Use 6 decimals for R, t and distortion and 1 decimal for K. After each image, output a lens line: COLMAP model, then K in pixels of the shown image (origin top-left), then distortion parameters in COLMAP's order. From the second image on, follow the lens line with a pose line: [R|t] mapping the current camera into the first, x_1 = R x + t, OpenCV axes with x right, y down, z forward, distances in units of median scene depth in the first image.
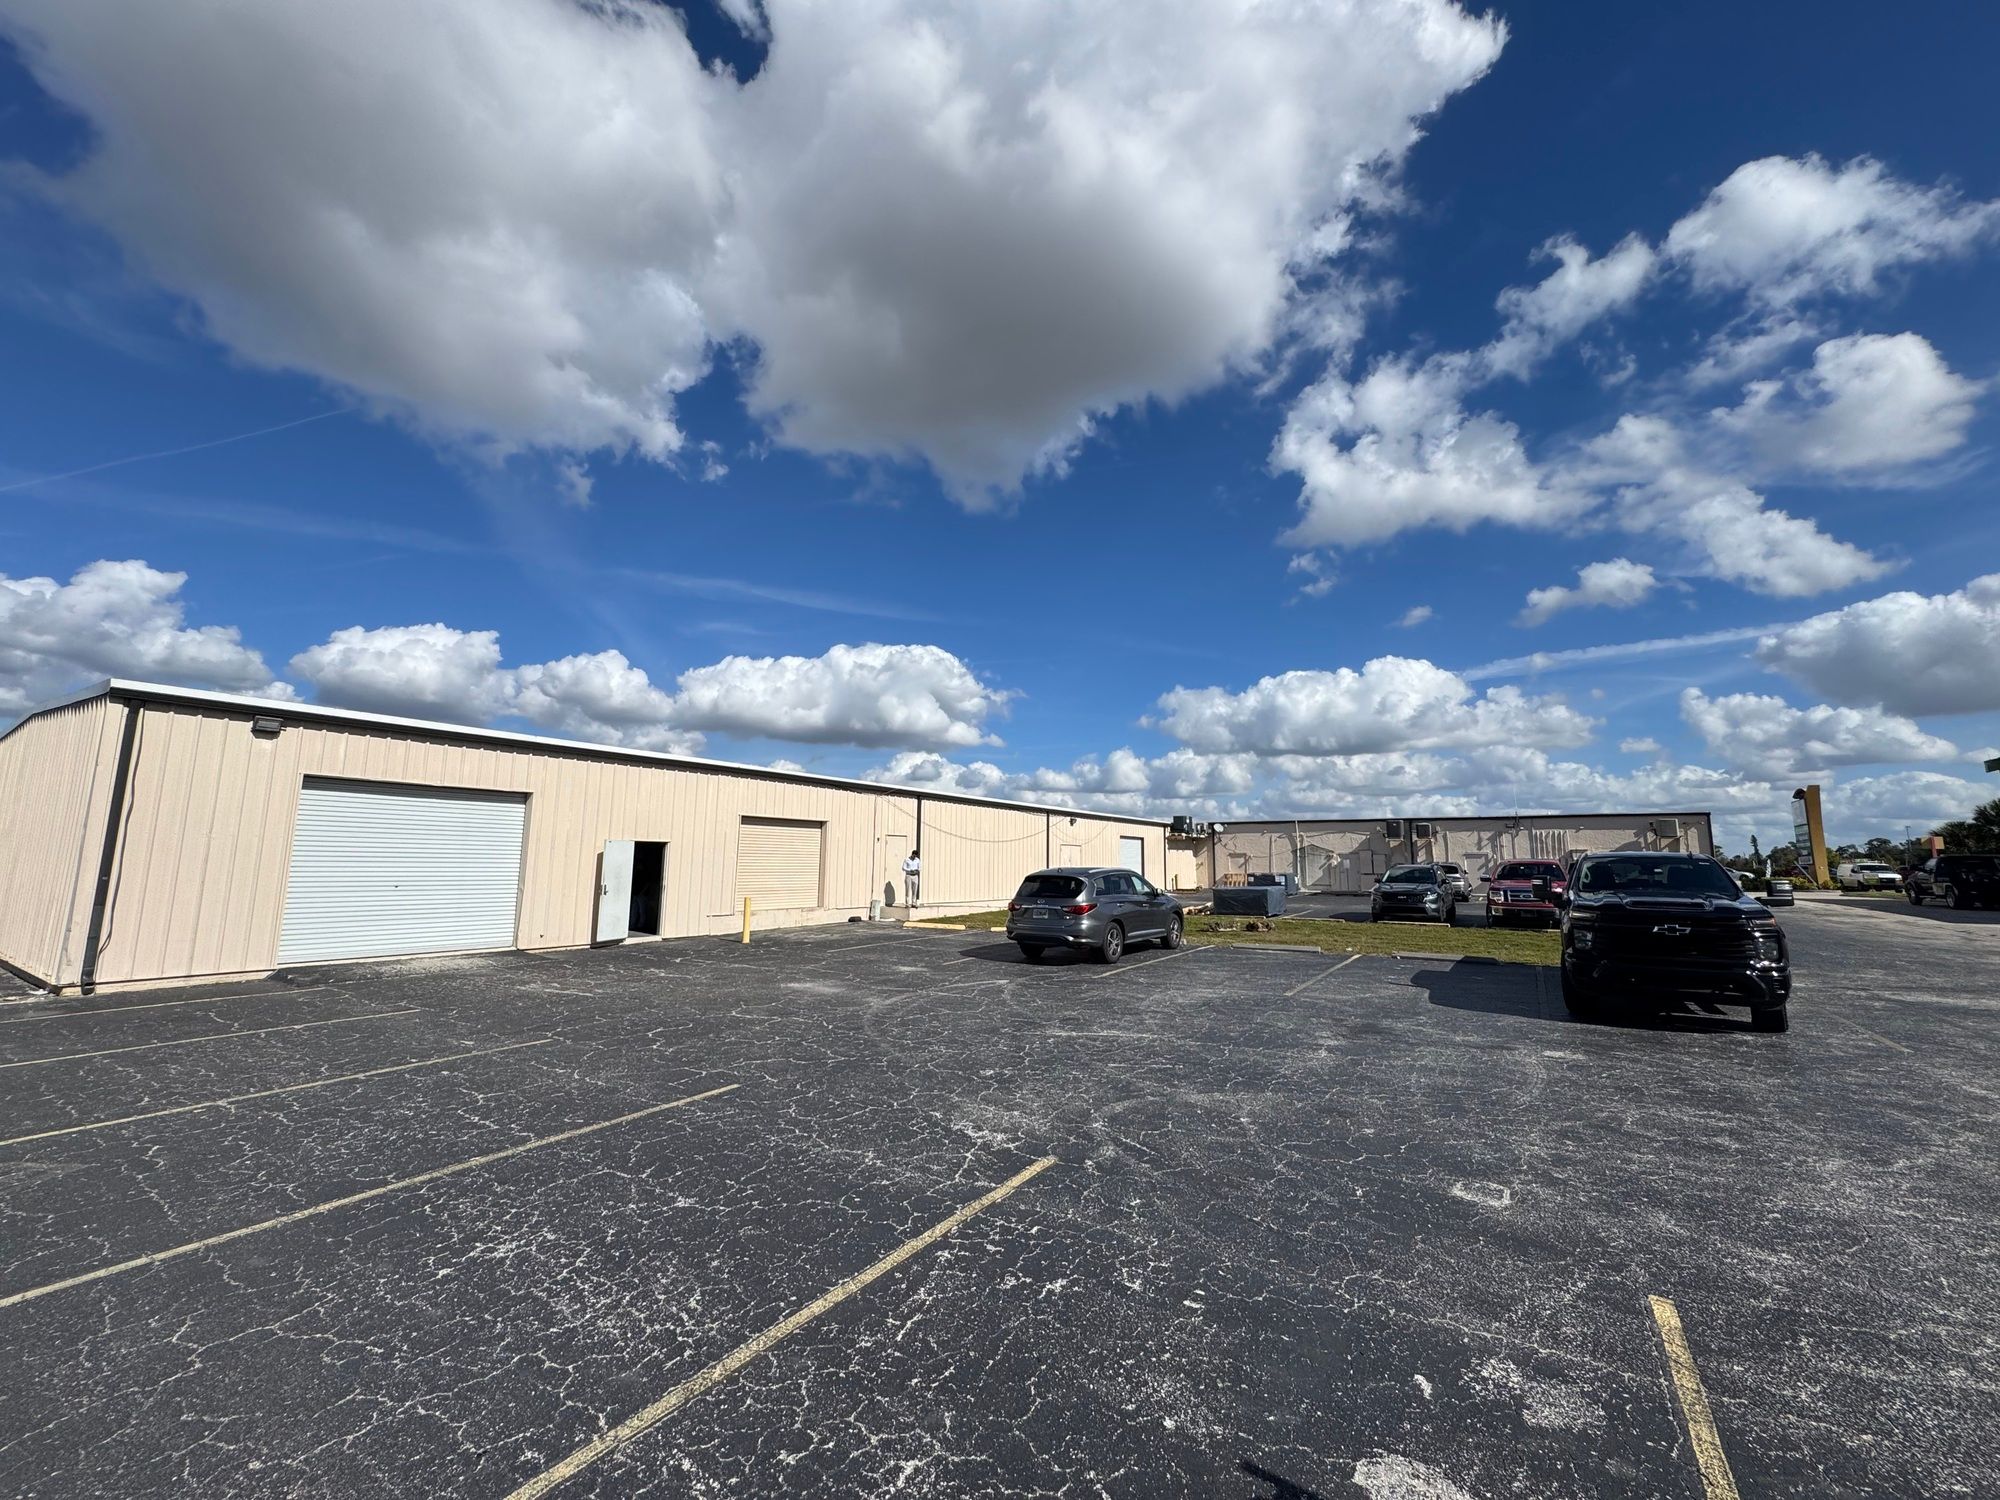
lens RADIAL K [[799.2, 0, 1000.0], [0, 799.2, 750.0], [0, 0, 1]] dist [-0.007301, -0.000218]
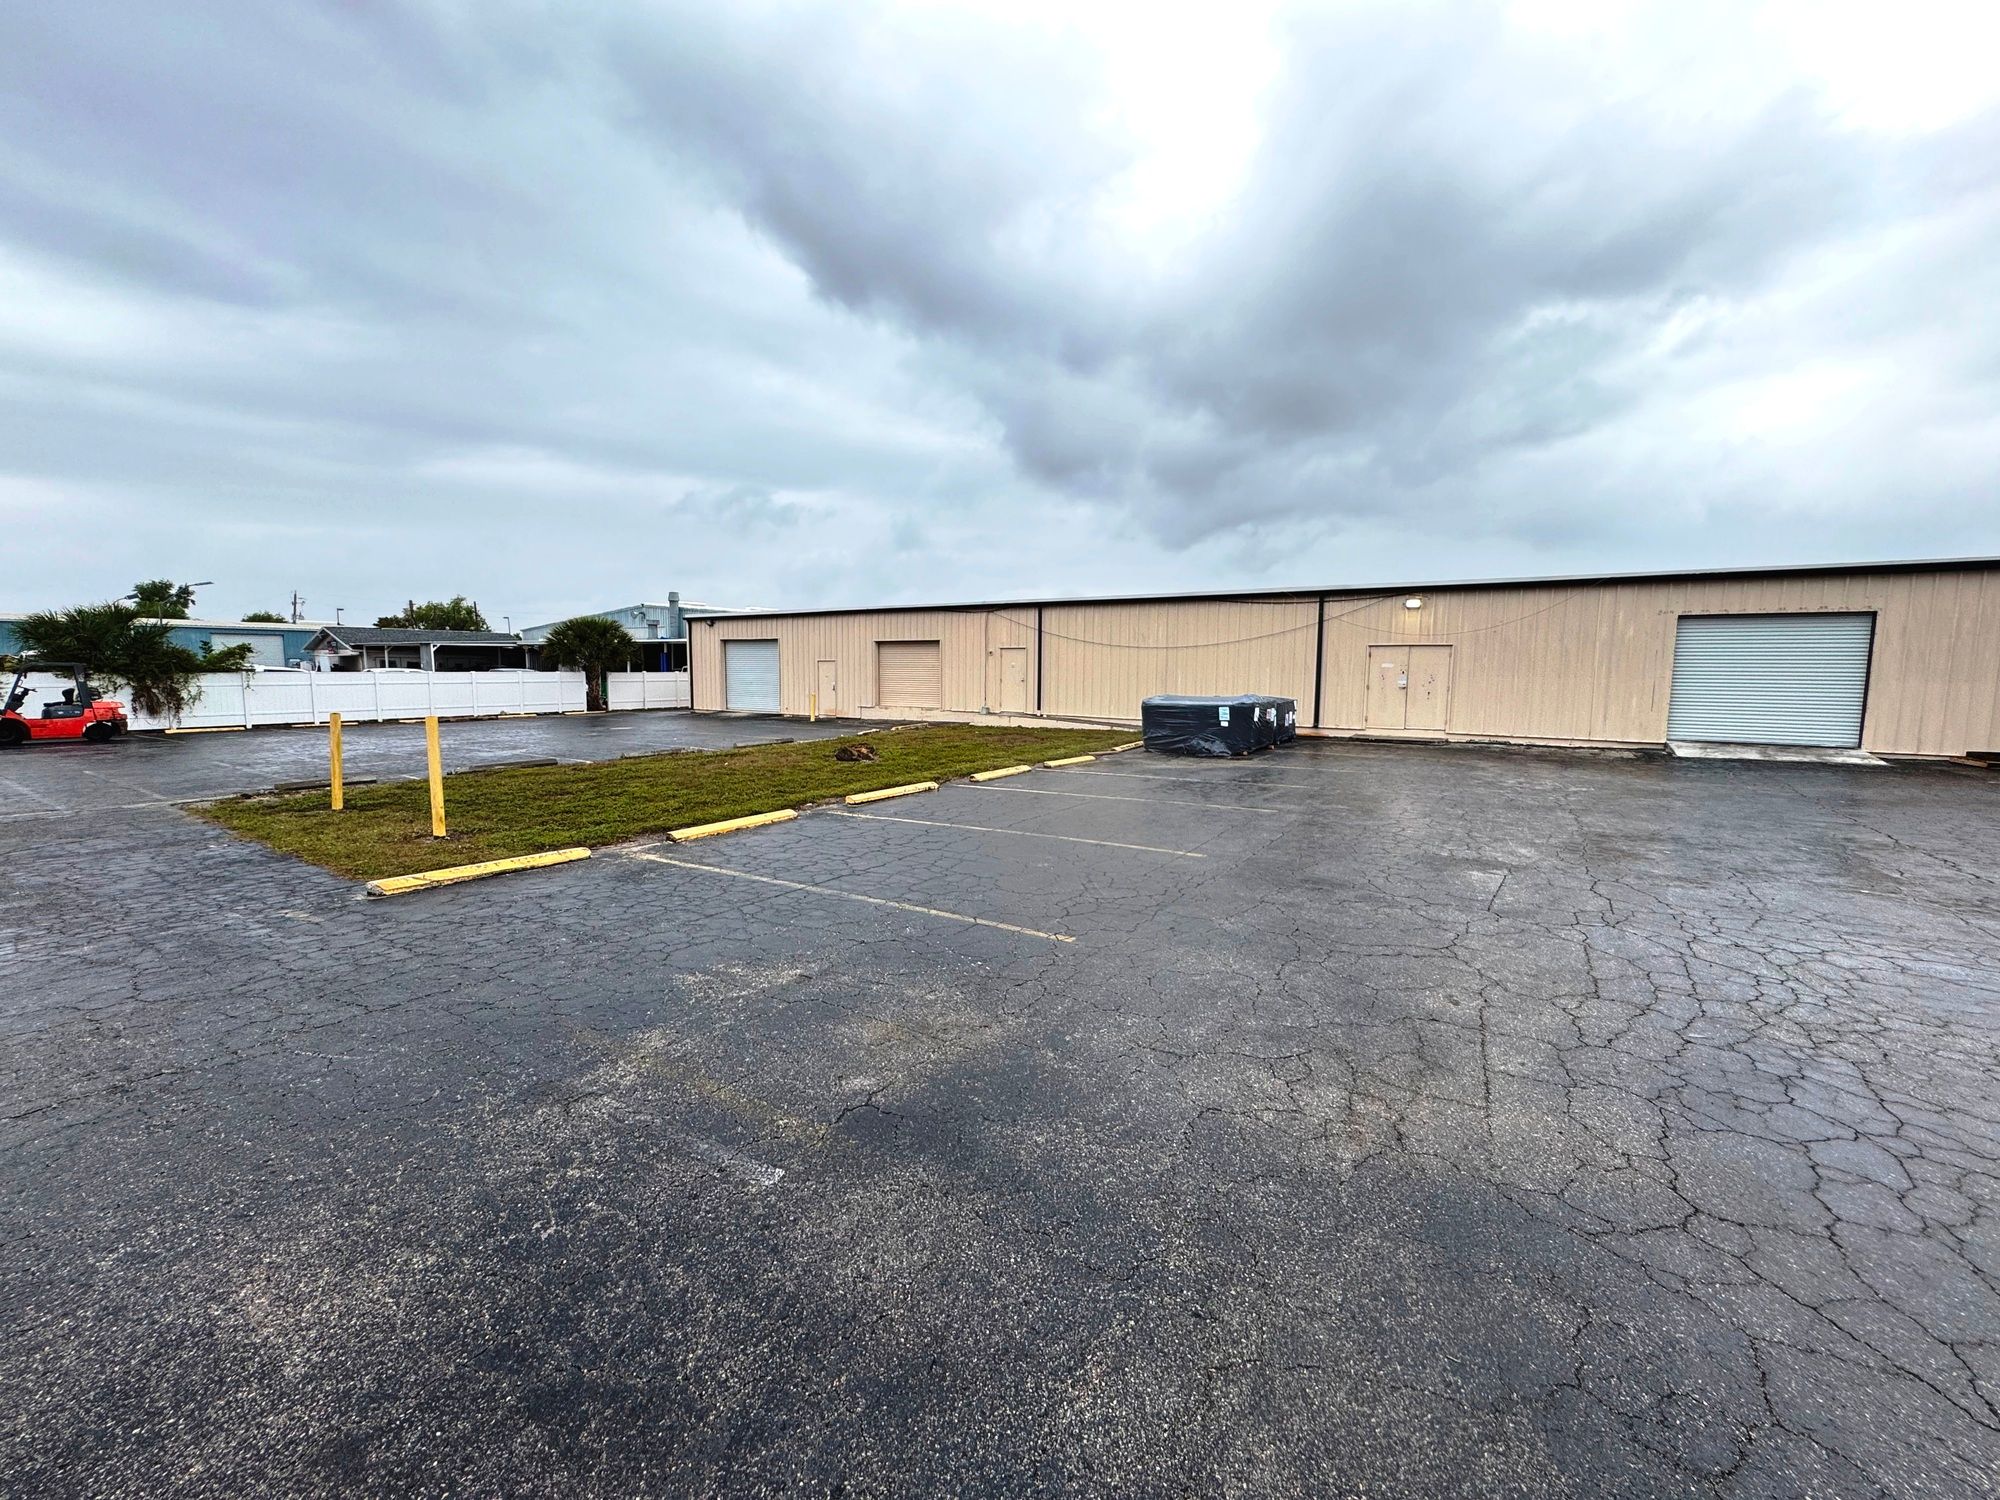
lens RADIAL K [[799.2, 0, 1000.0], [0, 799.2, 750.0], [0, 0, 1]] dist [-0.007301, -0.000218]
pose [[0.033947, 0.095593, -0.994842, 0.981230], [0.132760, 0.986163, 0.099289, 0.136098], [0.990567, -0.135445, 0.020786, 0.974906]]
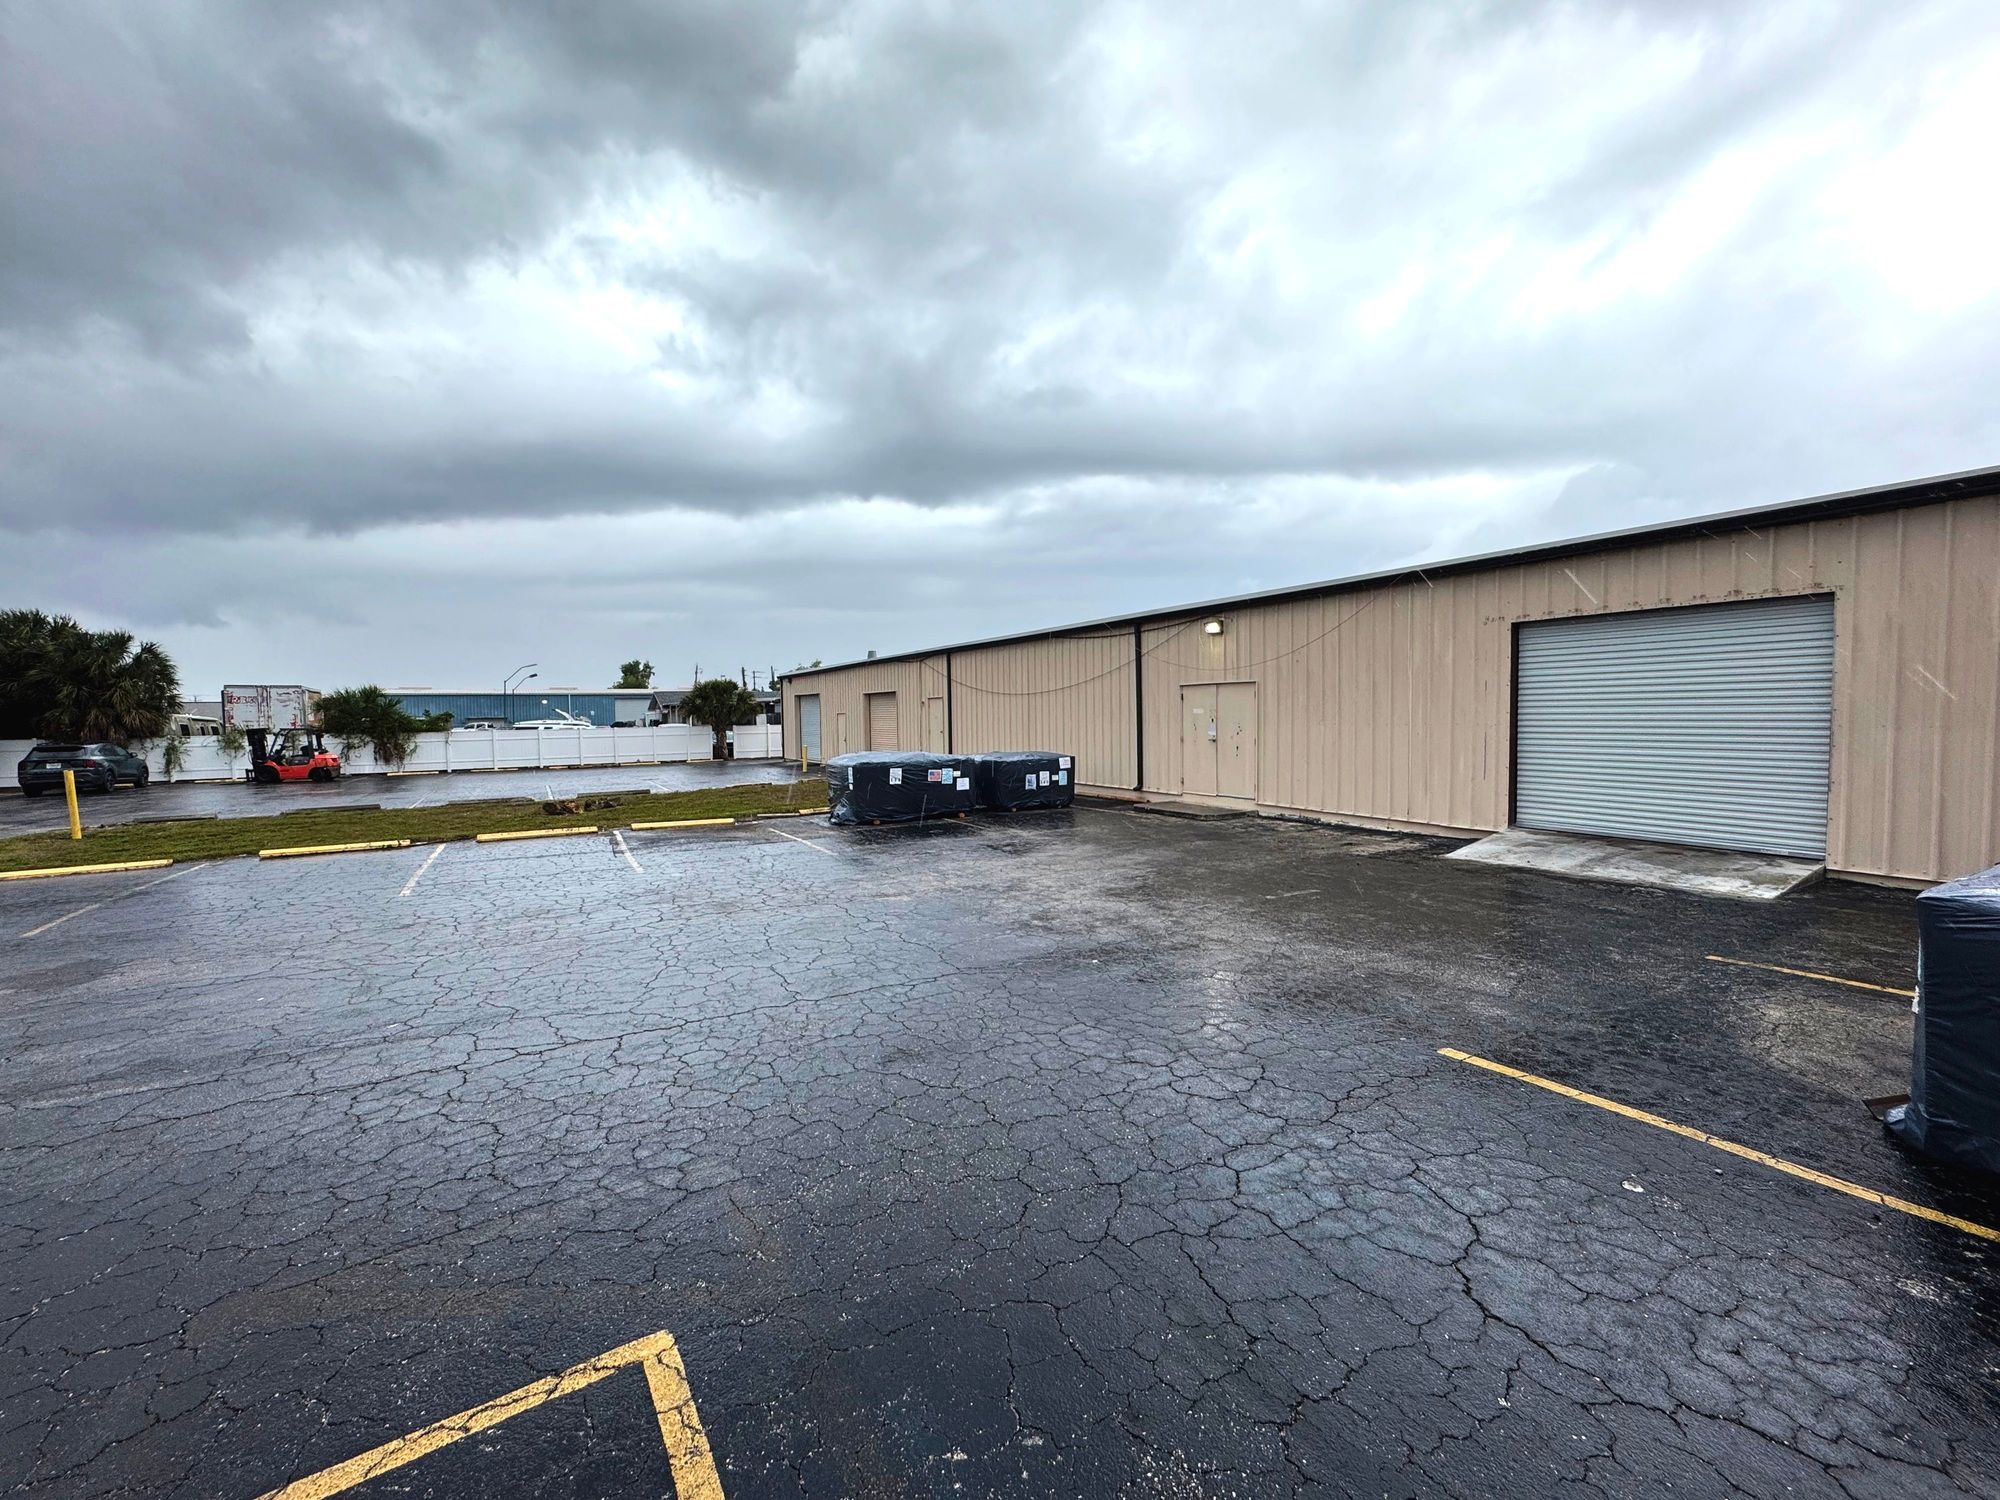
lens RADIAL K [[799.2, 0, 1000.0], [0, 799.2, 750.0], [0, 0, 1]] dist [-0.007301, -0.000218]
pose [[-0.406538, 0.042181, -0.912660, 0.801429], [0.140449, 0.989945, -0.016809, 0.204426], [0.902774, -0.135015, -0.408375, 1.514703]]
